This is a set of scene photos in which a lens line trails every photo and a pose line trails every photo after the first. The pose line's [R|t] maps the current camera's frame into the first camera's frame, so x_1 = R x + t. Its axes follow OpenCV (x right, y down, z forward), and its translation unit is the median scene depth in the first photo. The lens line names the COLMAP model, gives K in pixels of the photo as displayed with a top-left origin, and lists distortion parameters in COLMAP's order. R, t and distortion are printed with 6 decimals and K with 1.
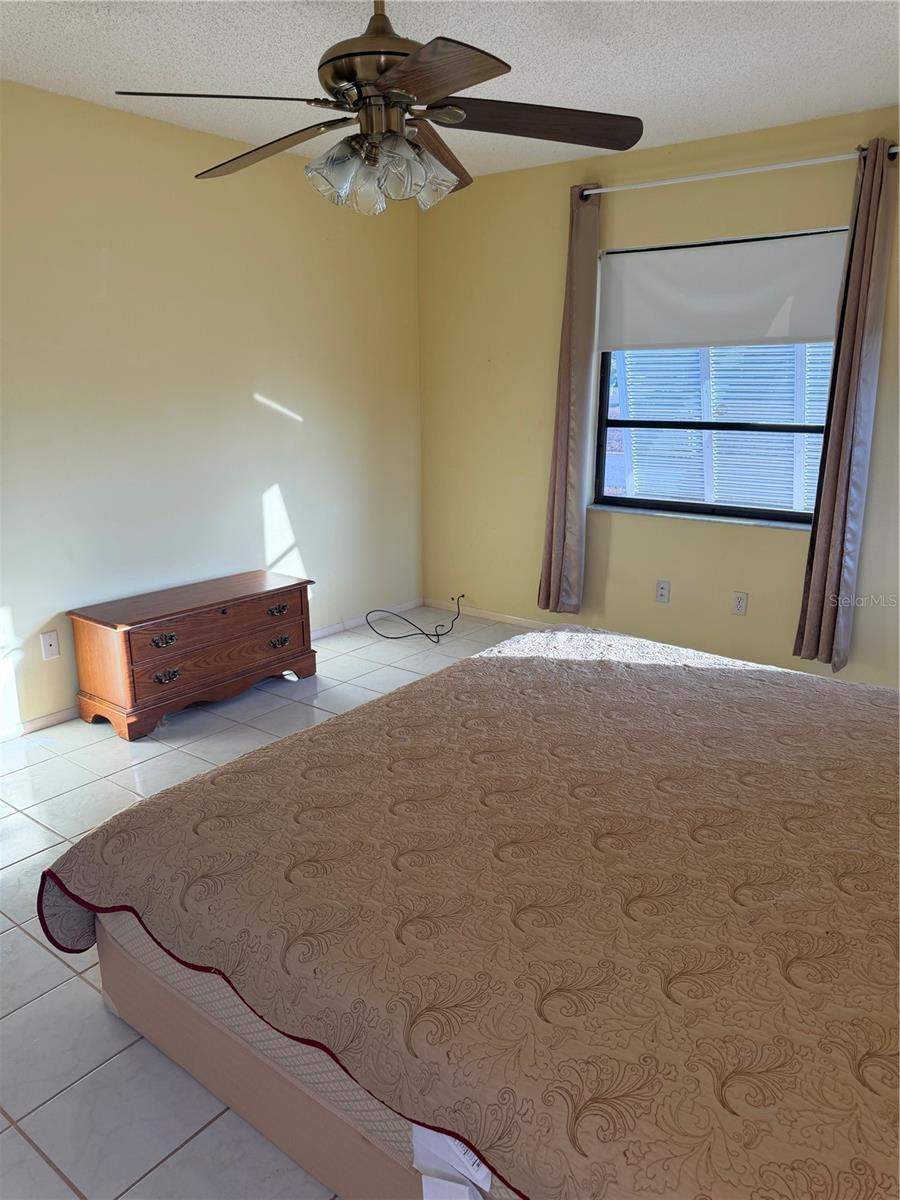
lens RADIAL K [[843.0, 0, 454.1], [0, 843.0, 611.0], [0, 0, 1]] dist [0.068216, -0.077343]
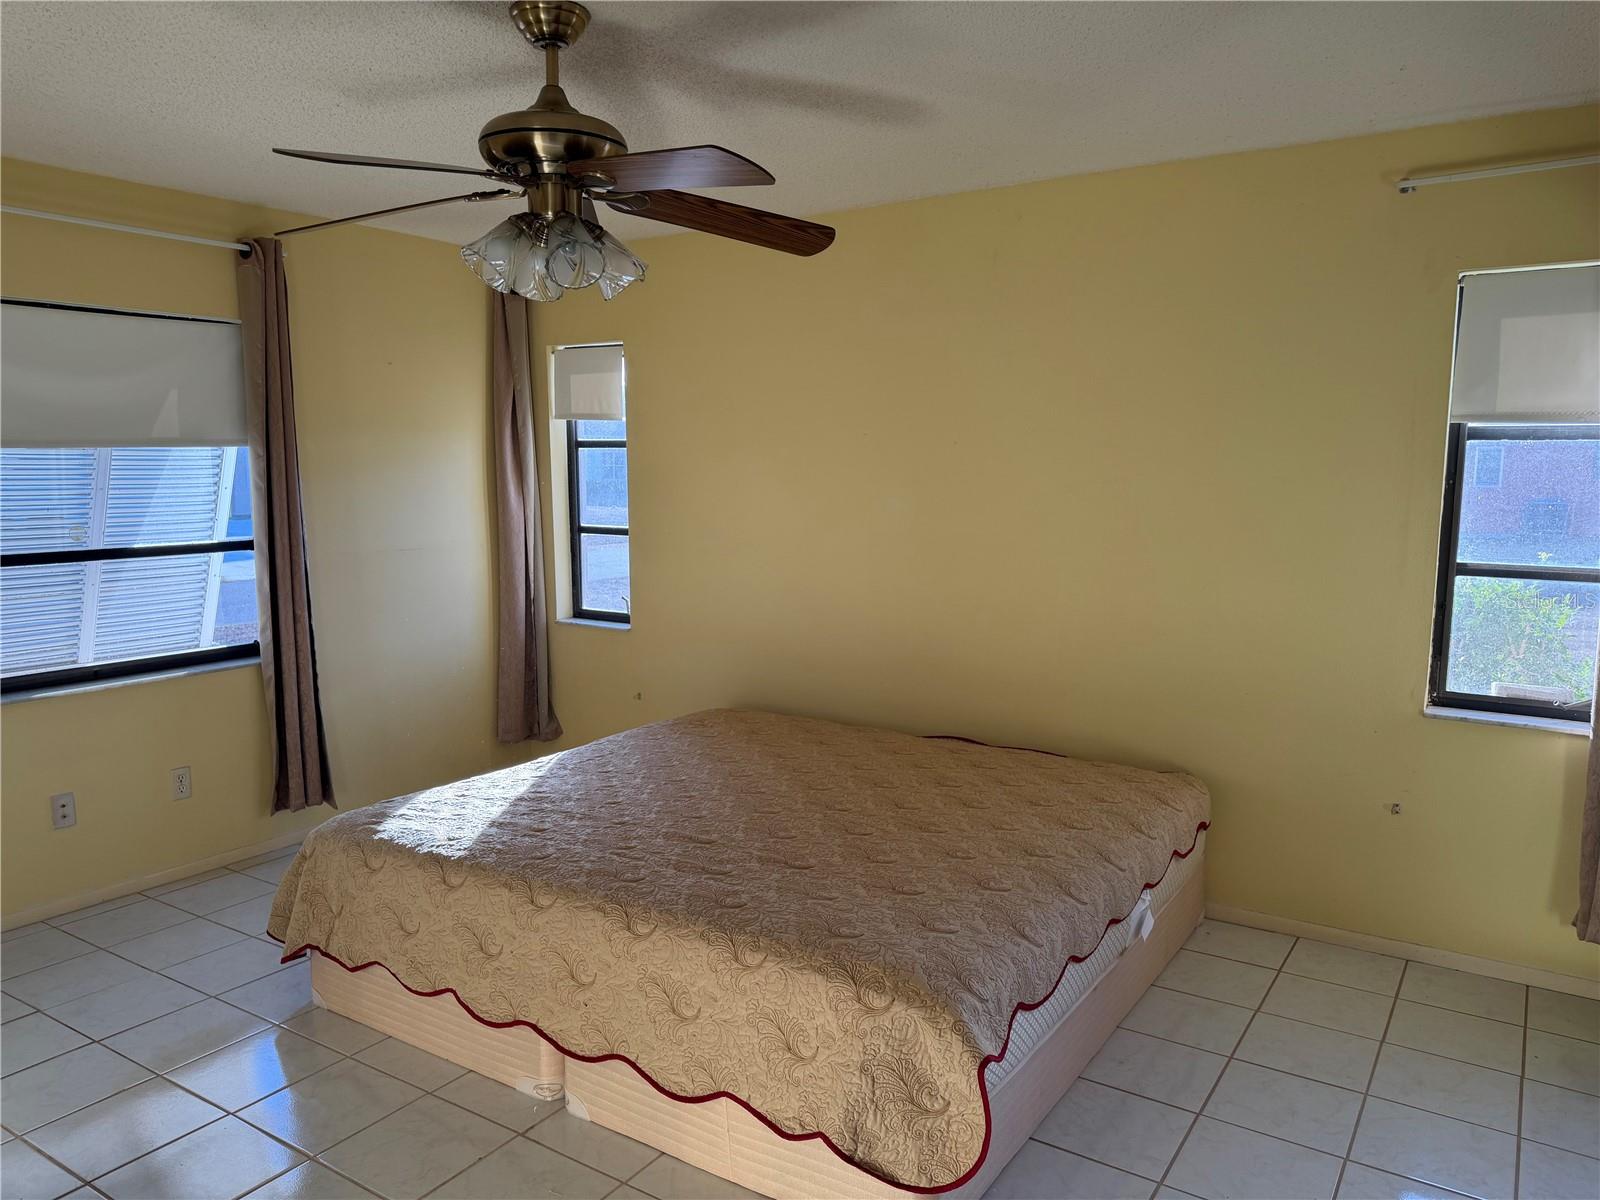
lens RADIAL K [[1126.4, 0, 800.0], [0, 1126.4, 600.0], [0, 0, 1]] dist [0.196993, -0.405972]
pose [[-0.085070, -0.113295, 0.989913, -0.716414], [0.271545, 0.953270, 0.132437, -0.154468], [-0.958659, 0.280072, -0.050330, 0.516001]]
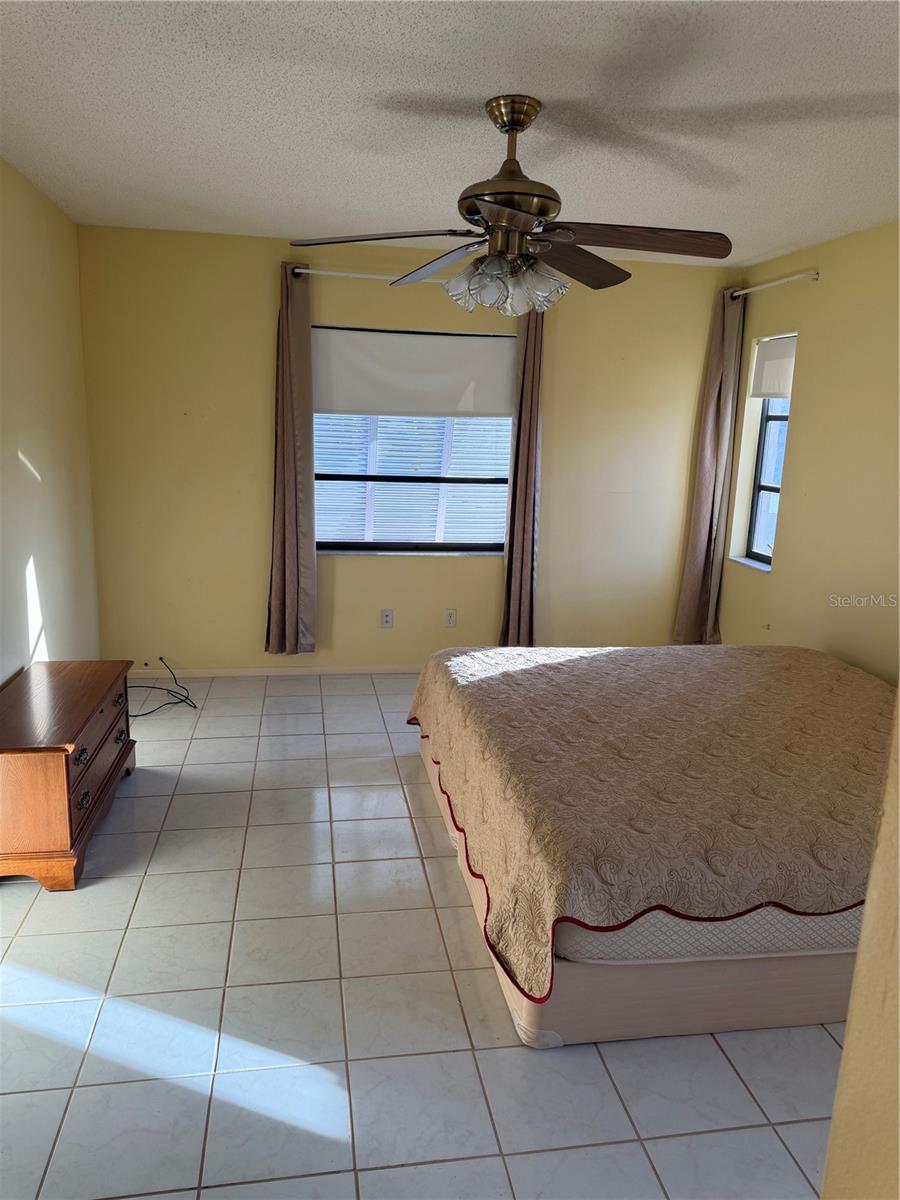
lens RADIAL K [[844.8, 0, 450.0], [0, 844.8, 600.0], [0, 0, 1]] dist [0.196993, -0.405972]
pose [[0.668176, -0.126771, 0.733124, -0.610061], [0.167147, 0.985766, 0.018118, -0.060992], [-0.724985, 0.110433, 0.679854, 0.152977]]
